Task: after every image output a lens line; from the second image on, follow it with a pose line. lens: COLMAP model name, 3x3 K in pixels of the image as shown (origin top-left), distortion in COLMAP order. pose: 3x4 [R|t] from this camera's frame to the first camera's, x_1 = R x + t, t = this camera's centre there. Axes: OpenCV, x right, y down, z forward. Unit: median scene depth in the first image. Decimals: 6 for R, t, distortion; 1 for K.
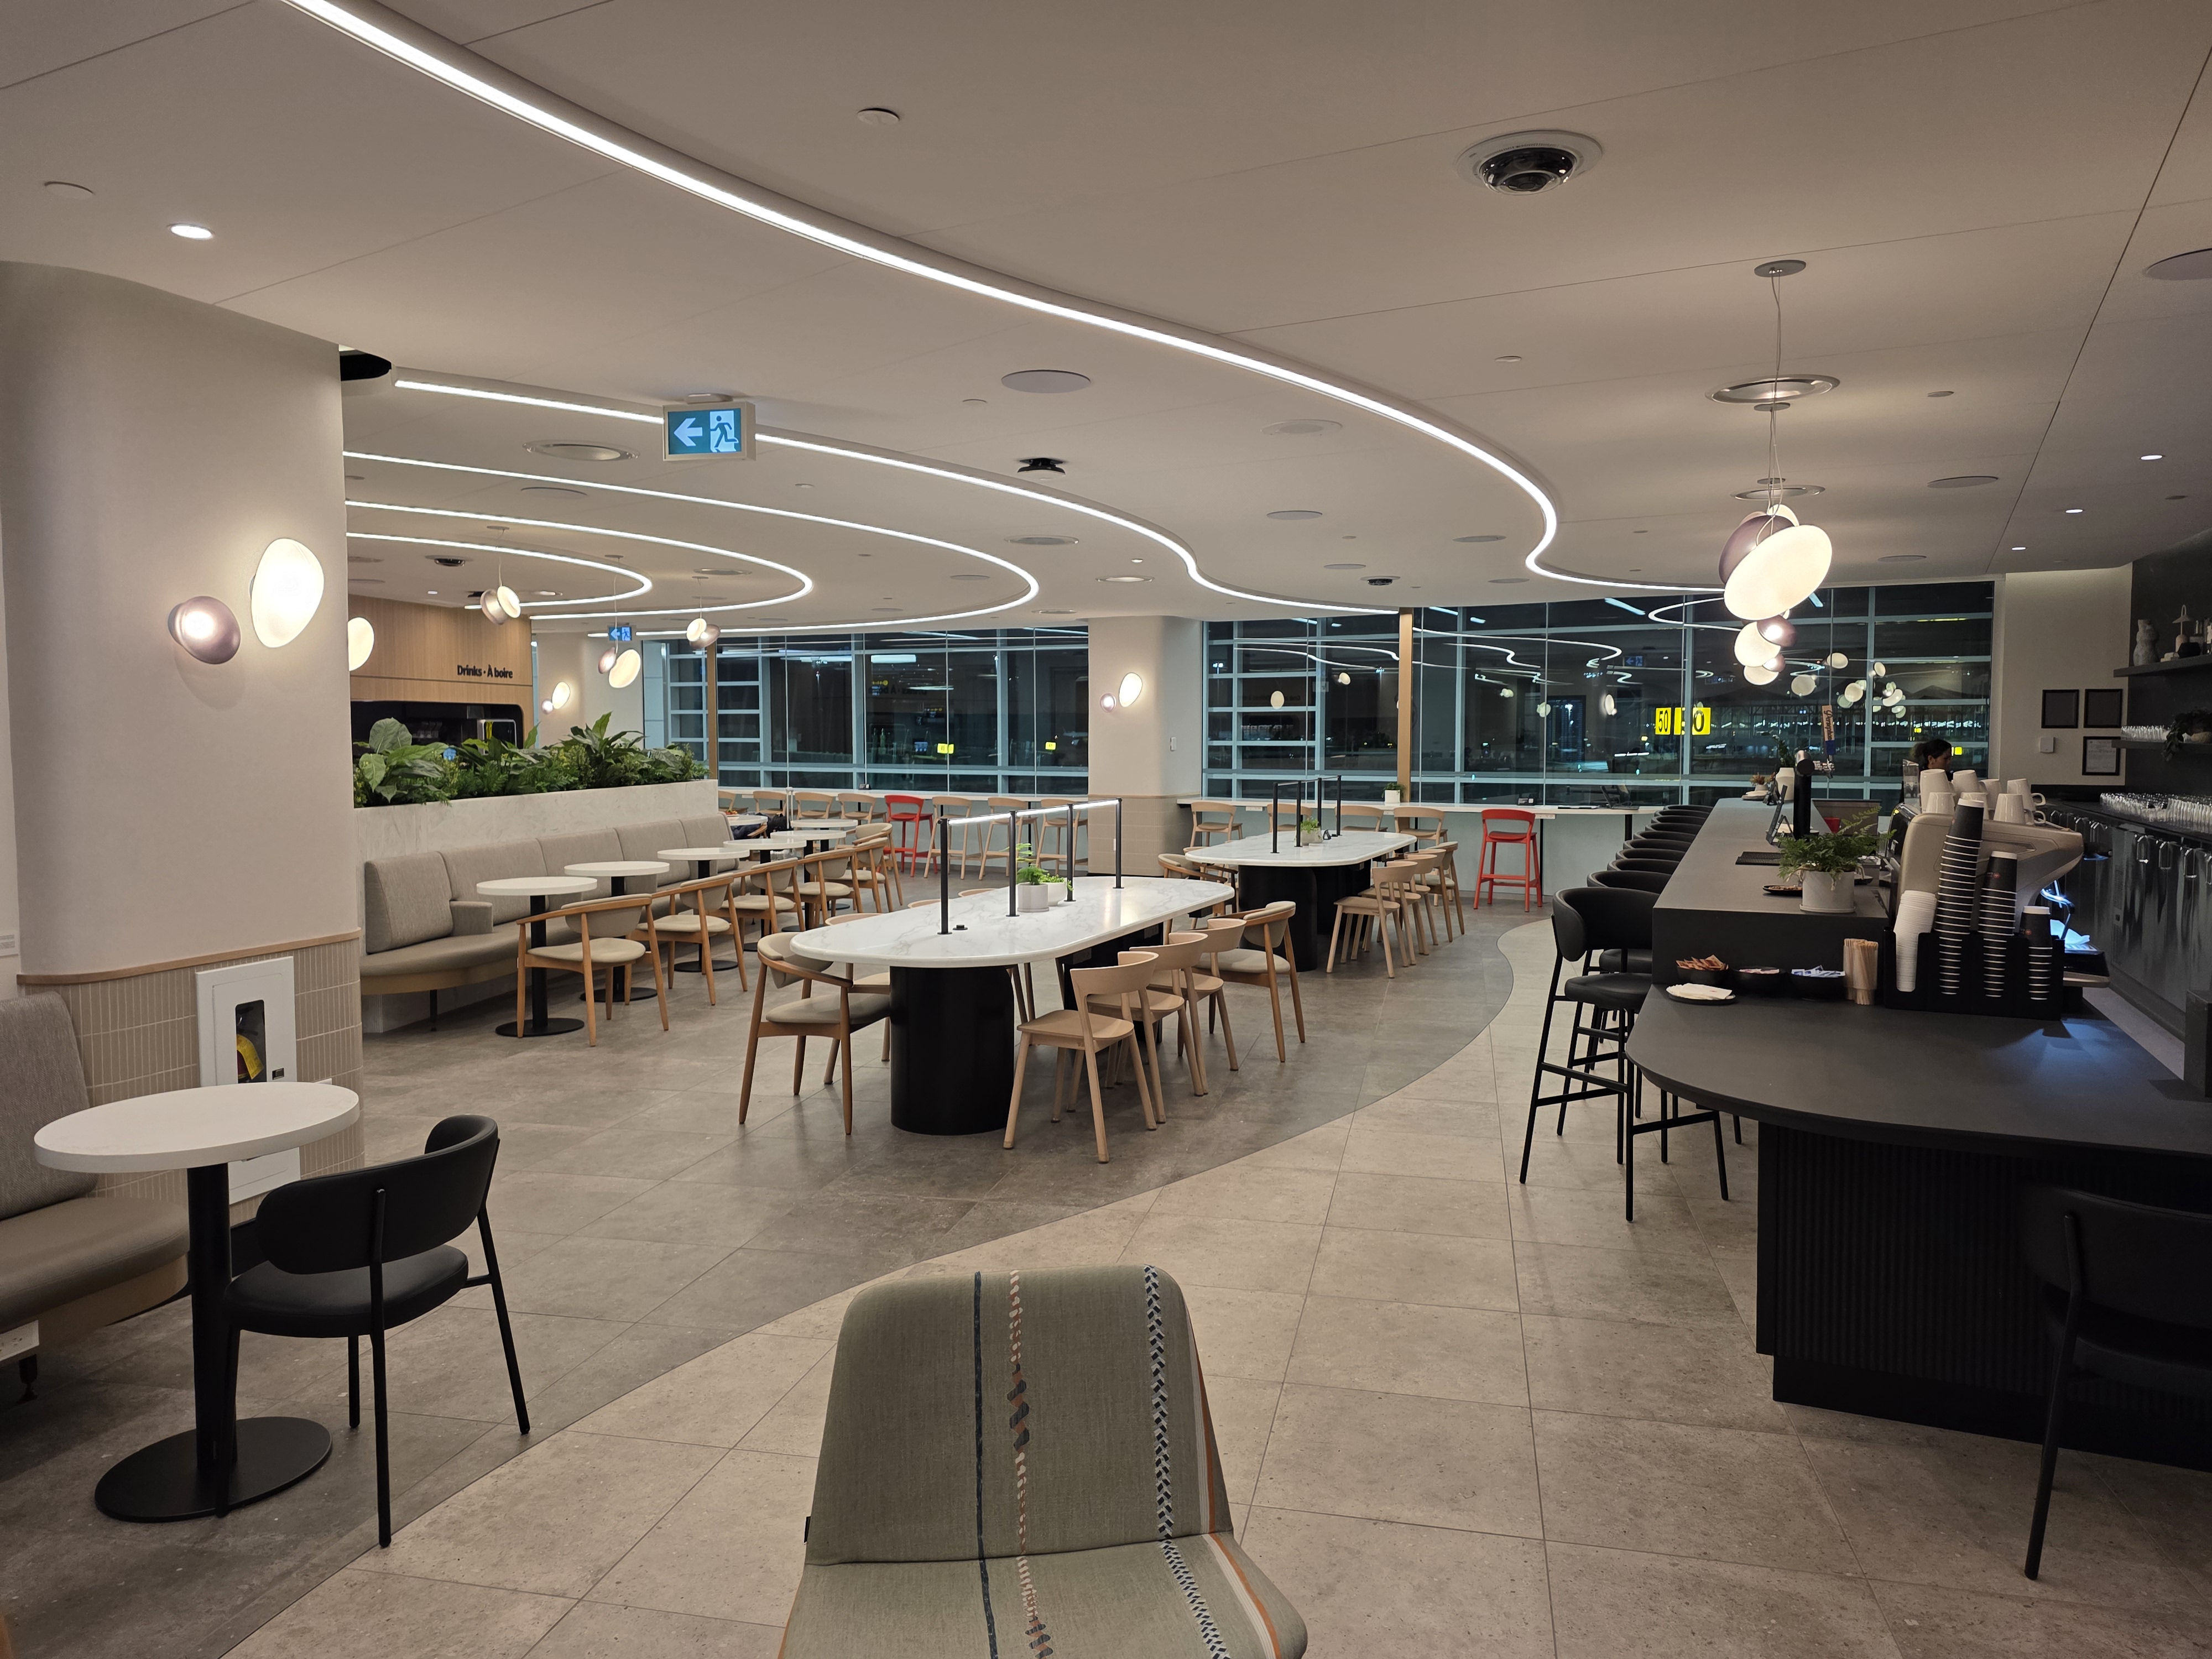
lens RADIAL K [[1473.7, 0, 1106.0], [0, 1473.7, 829.5], [0, 0, 1]] dist [0.060253, -0.042162]
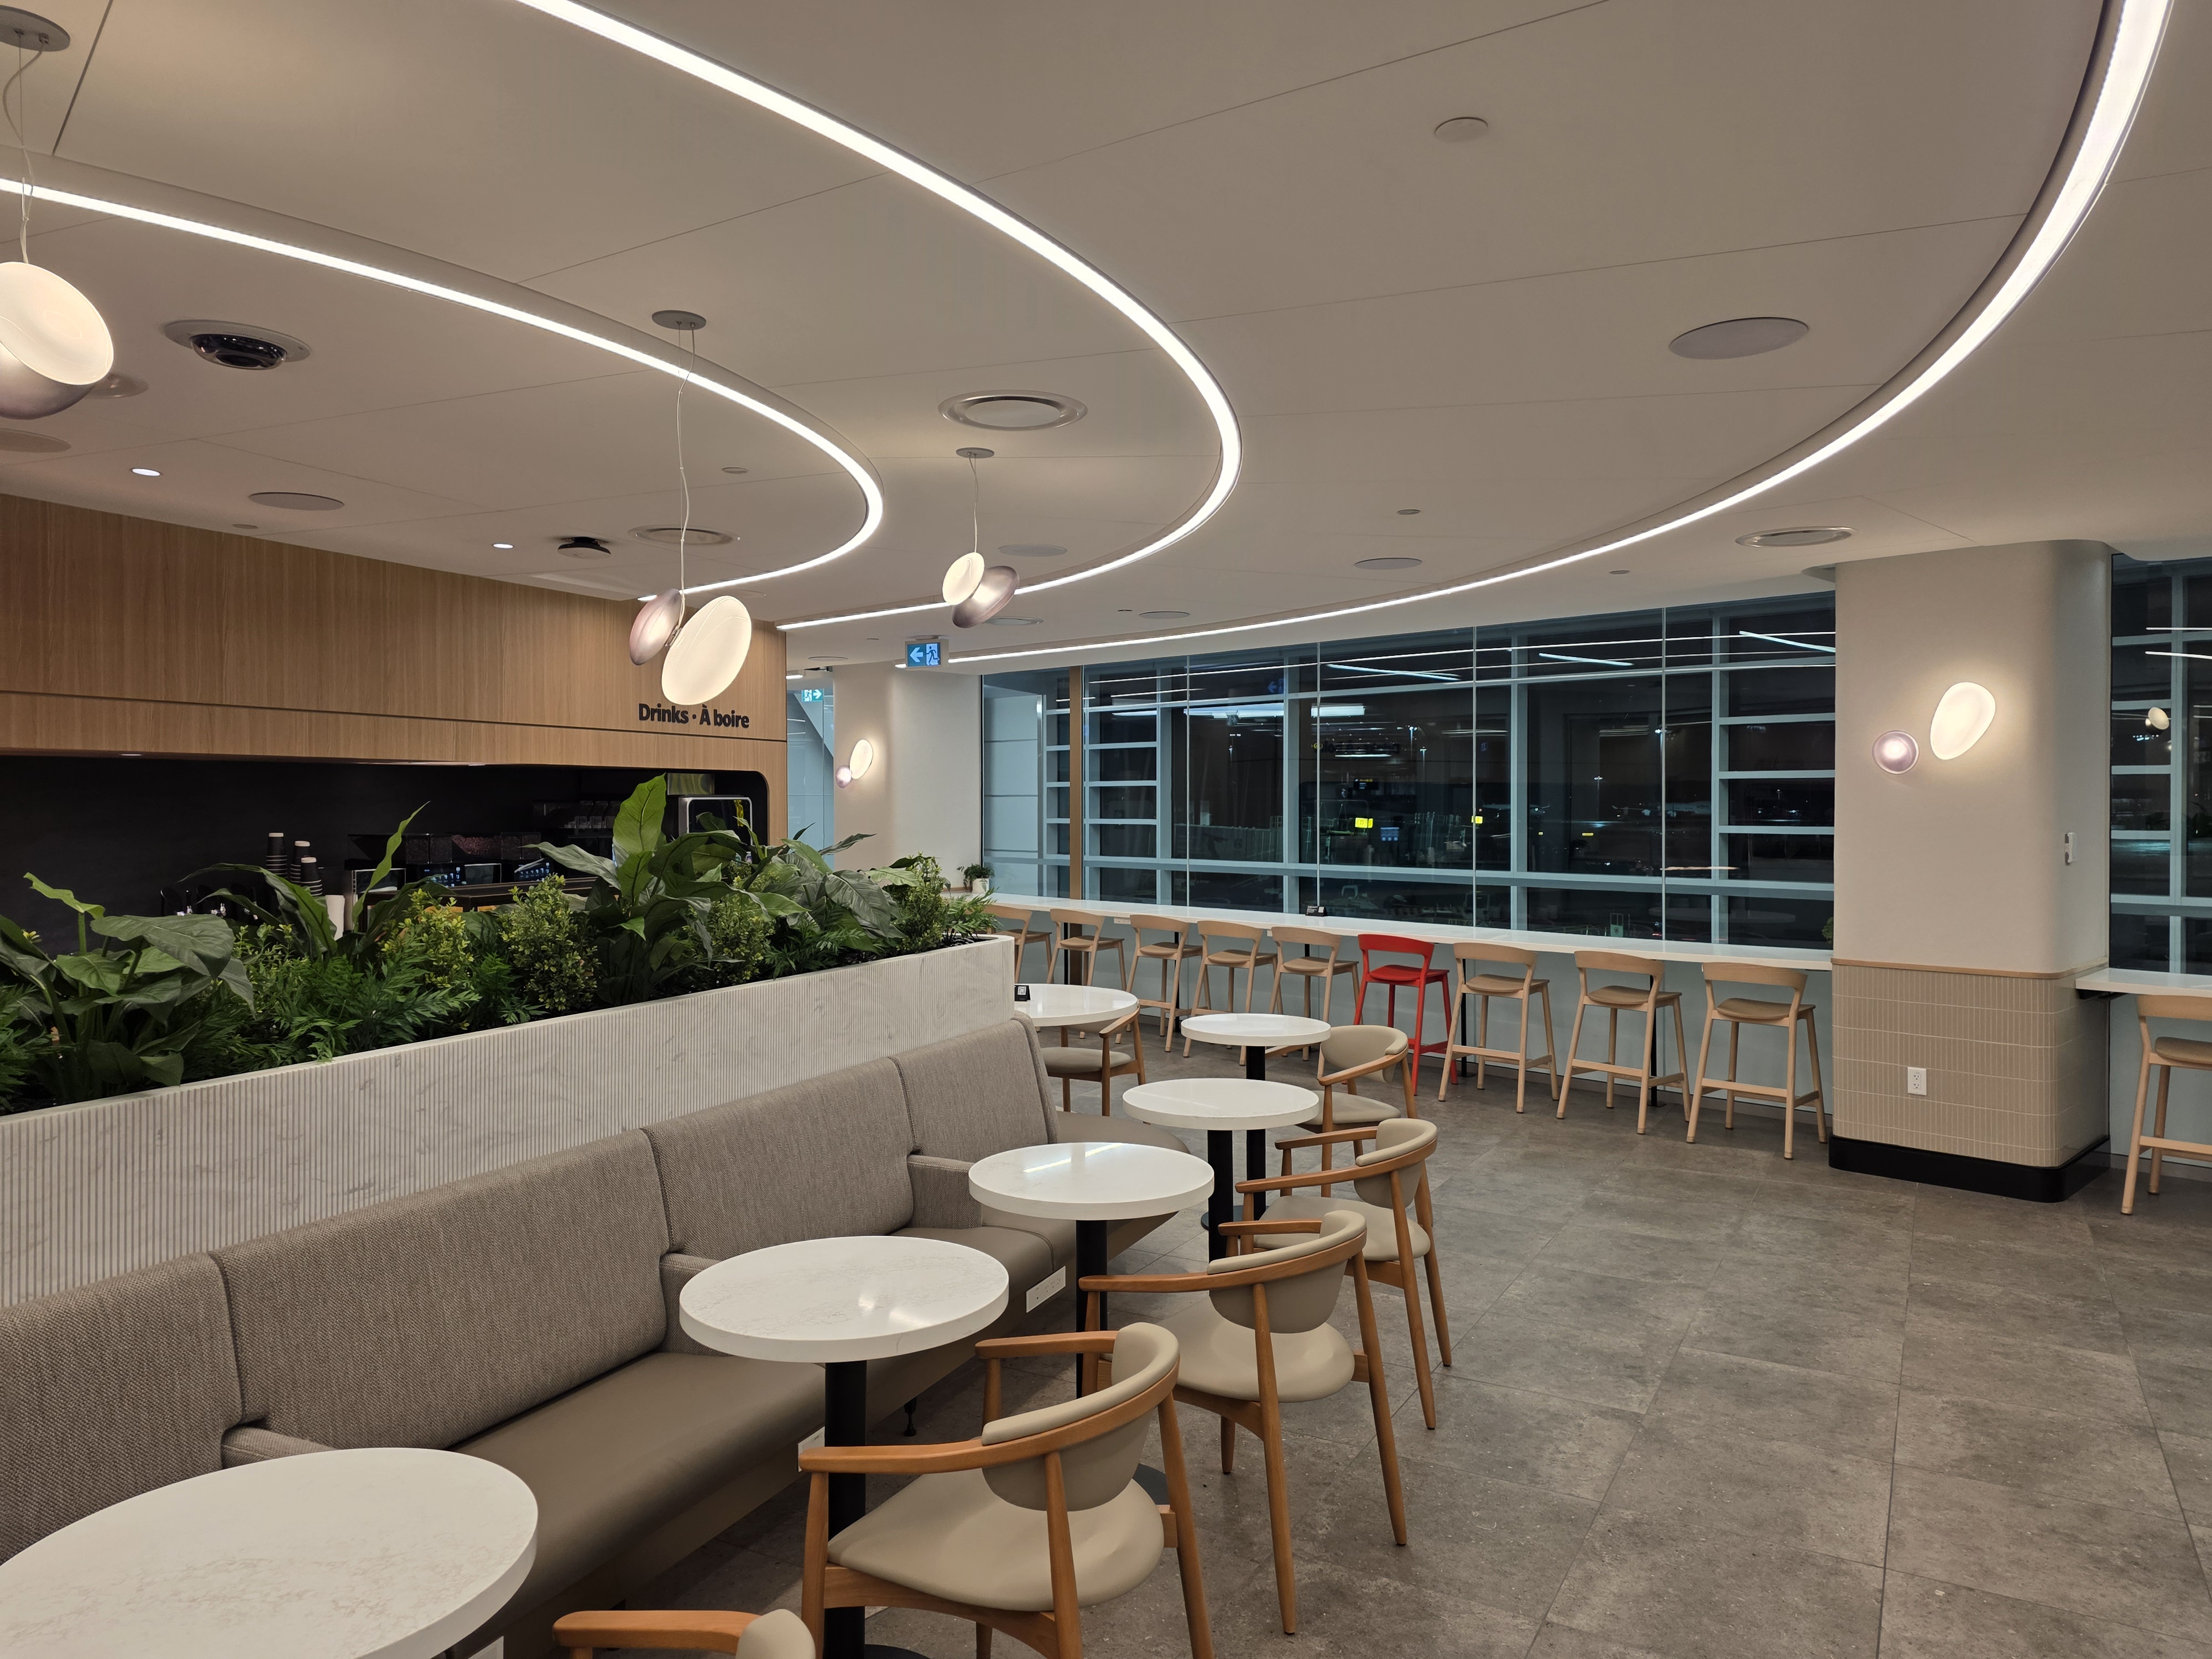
lens RADIAL K [[1473.7, 0, 1106.0], [0, 1473.7, 829.5], [0, 0, 1]] dist [0.060253, -0.042162]
pose [[0.962345, 0.005795, -0.271768, -0.091906], [-0.019196, 0.998725, -0.046680, -0.034082], [0.271151, 0.050139, 0.961230, 0.449678]]
